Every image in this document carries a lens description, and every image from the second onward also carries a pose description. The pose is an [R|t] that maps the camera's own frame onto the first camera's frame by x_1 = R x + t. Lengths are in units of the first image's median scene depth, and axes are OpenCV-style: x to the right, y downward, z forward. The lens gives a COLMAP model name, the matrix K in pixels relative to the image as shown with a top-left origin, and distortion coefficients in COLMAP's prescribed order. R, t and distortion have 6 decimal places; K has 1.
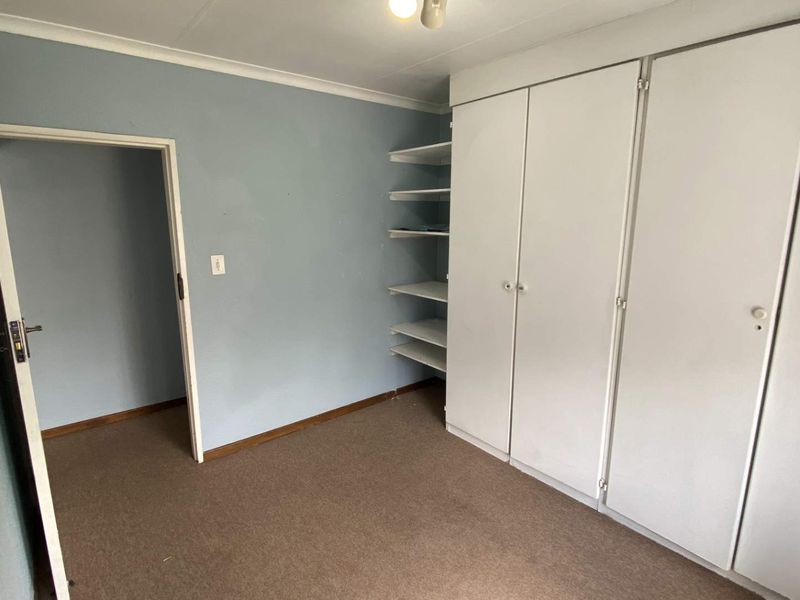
lens RADIAL K [[429.9, 0, 400.0], [0, 429.9, 300.0], [0, 0, 1]] dist [0.026073, -0.028140]
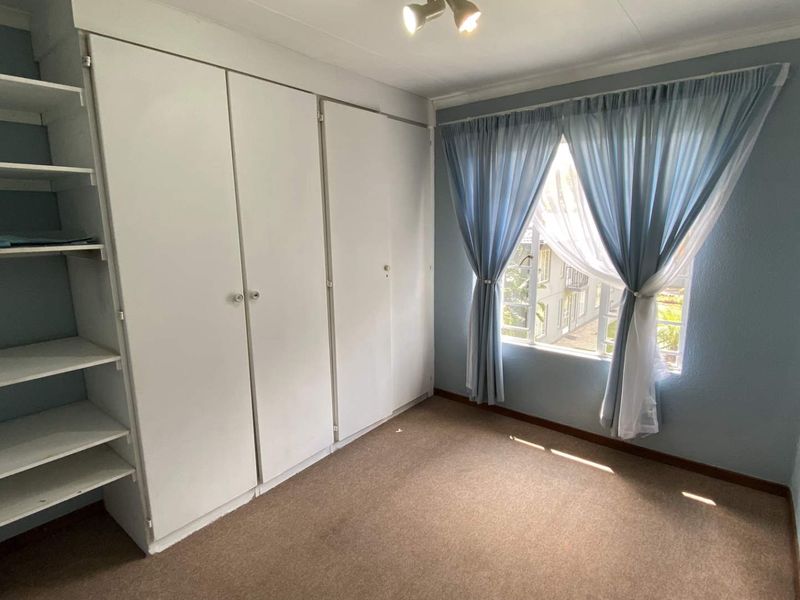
lens RADIAL K [[429.9, 0, 400.0], [0, 429.9, 300.0], [0, 0, 1]] dist [0.026073, -0.028140]
pose [[-0.212729, -0.175299, 0.961258, -0.599522], [0.201838, 0.954674, 0.218766, -0.140815], [-0.956038, 0.240556, -0.167705, 0.786624]]
